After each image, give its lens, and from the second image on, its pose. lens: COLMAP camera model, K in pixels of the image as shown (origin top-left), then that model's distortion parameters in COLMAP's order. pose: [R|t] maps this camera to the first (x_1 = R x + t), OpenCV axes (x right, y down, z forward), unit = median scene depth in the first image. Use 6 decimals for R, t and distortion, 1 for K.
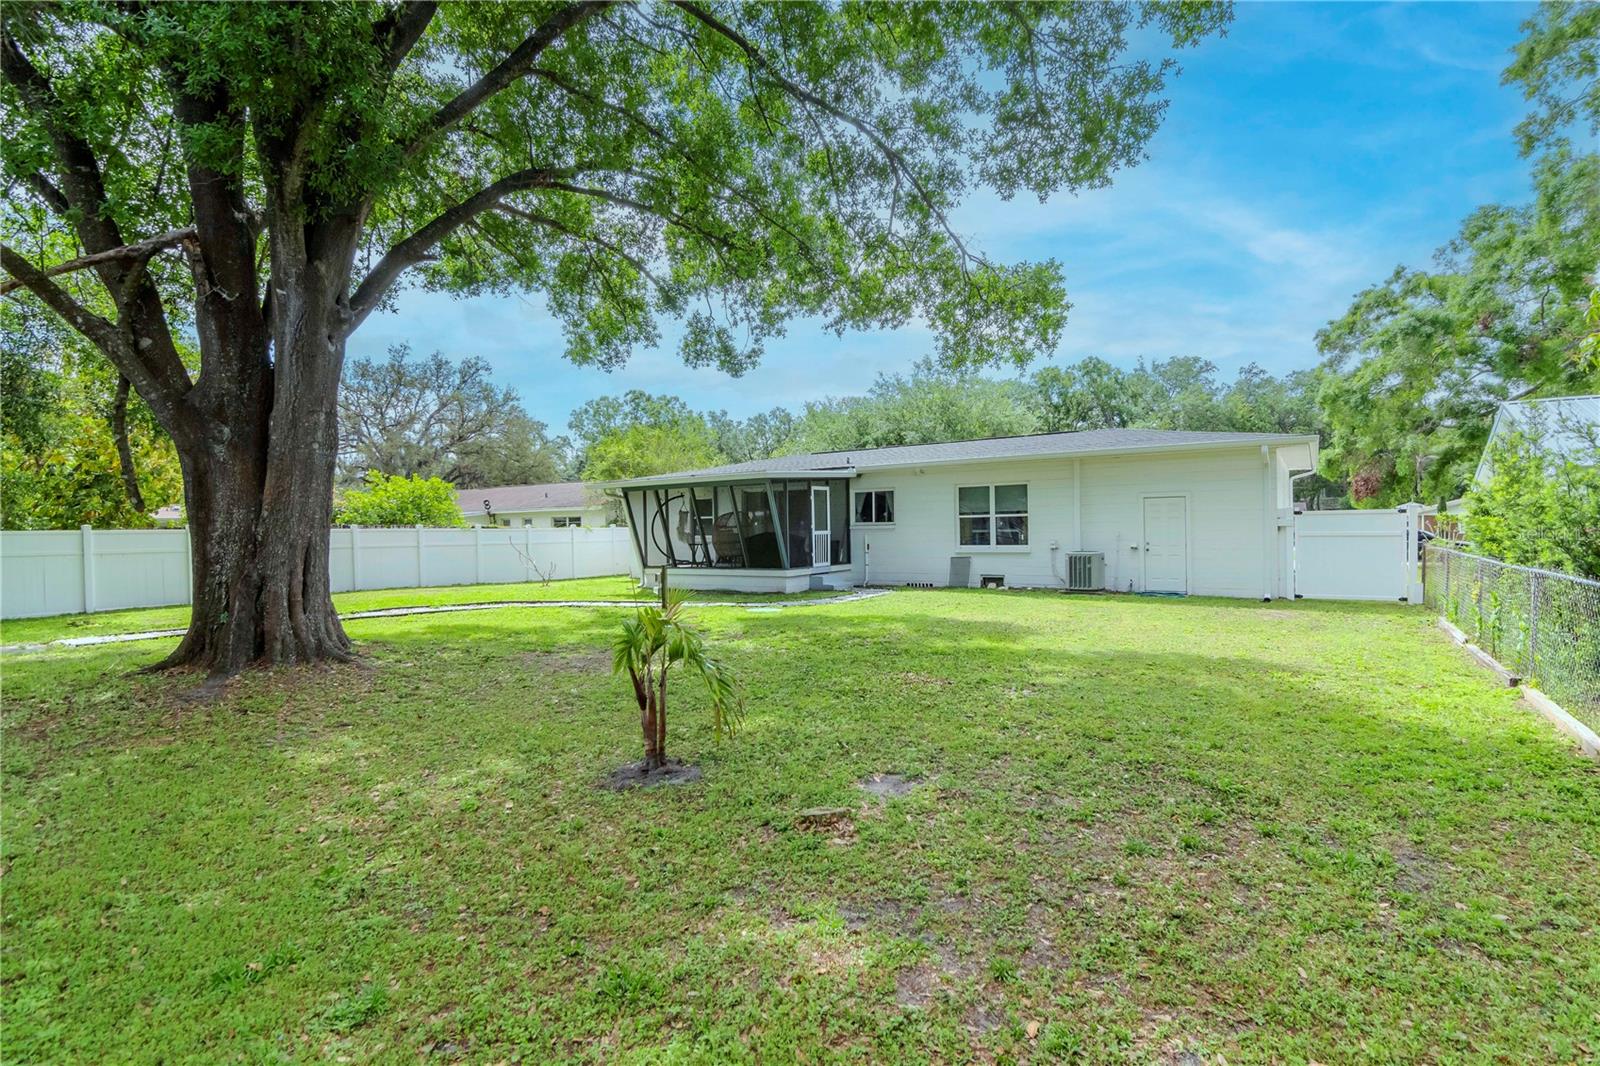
lens RADIAL K [[794.5, 0, 800.0], [0, 794.5, 533.0], [0, 0, 1]] dist [-0.000608, -0.000356]
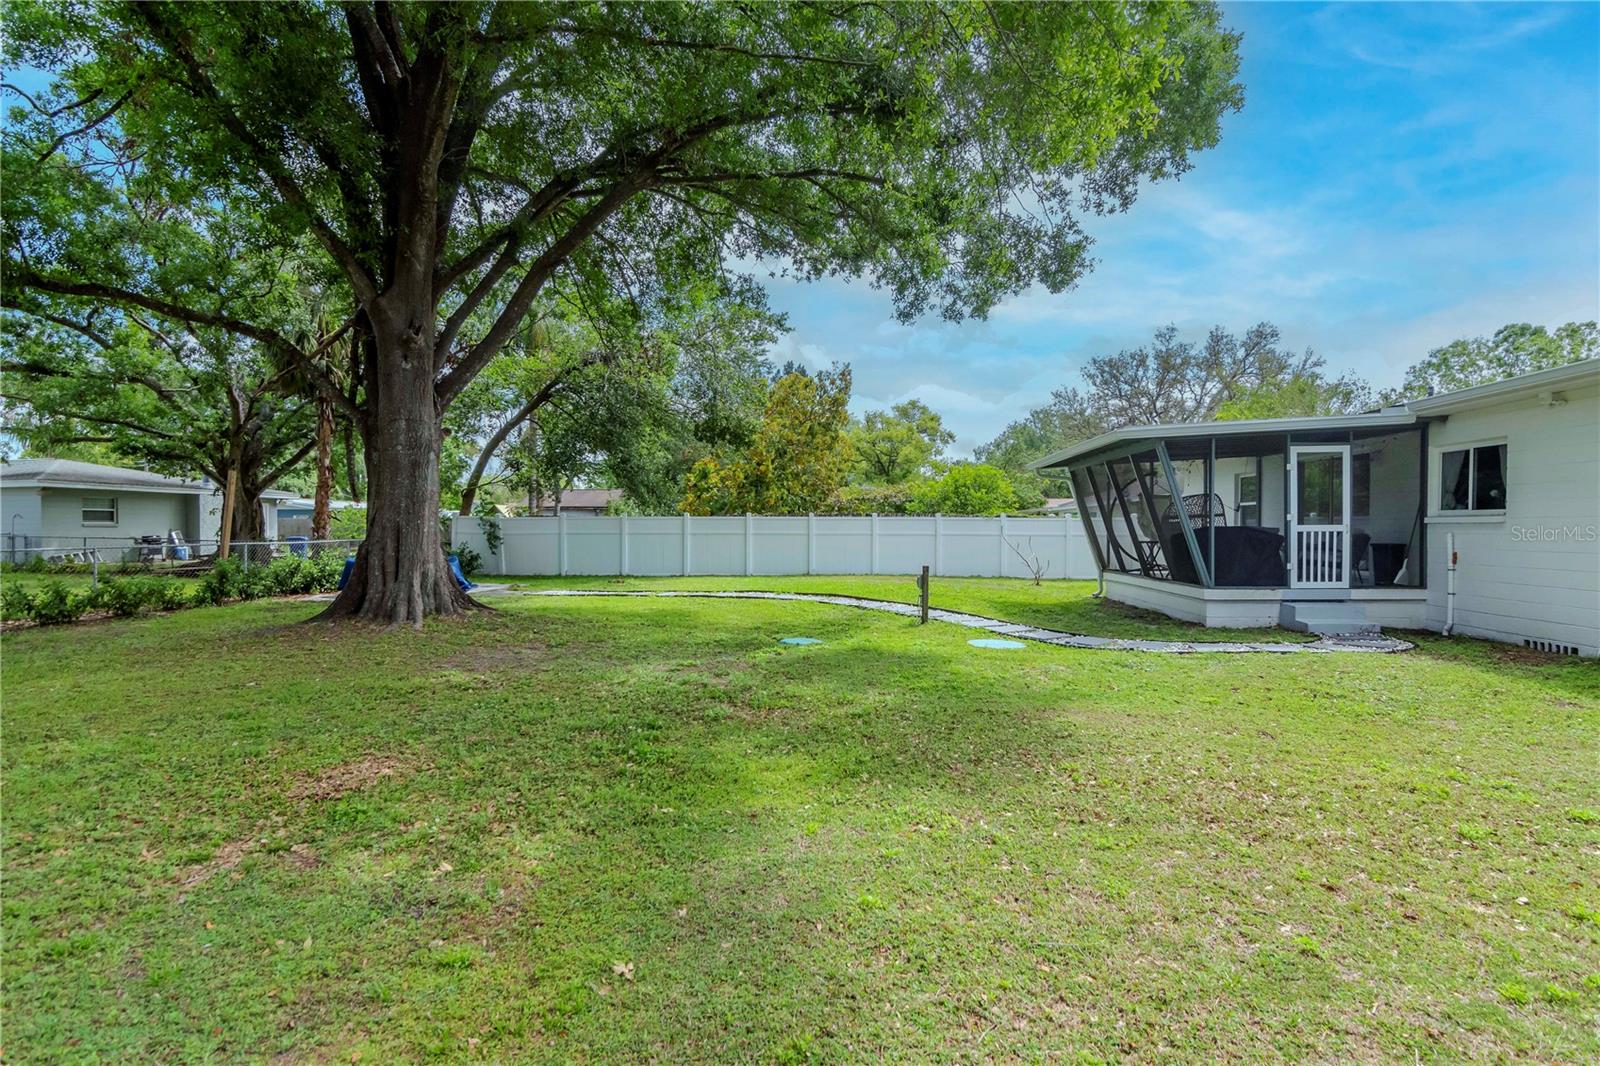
lens RADIAL K [[794.5, 0, 800.0], [0, 794.5, 533.0], [0, 0, 1]] dist [-0.000608, -0.000356]
pose [[0.497000, 0.021951, -0.867473, 0.327885], [-0.011471, 0.999759, 0.018727, -0.003417], [0.867675, 0.000643, 0.497132, 0.398754]]
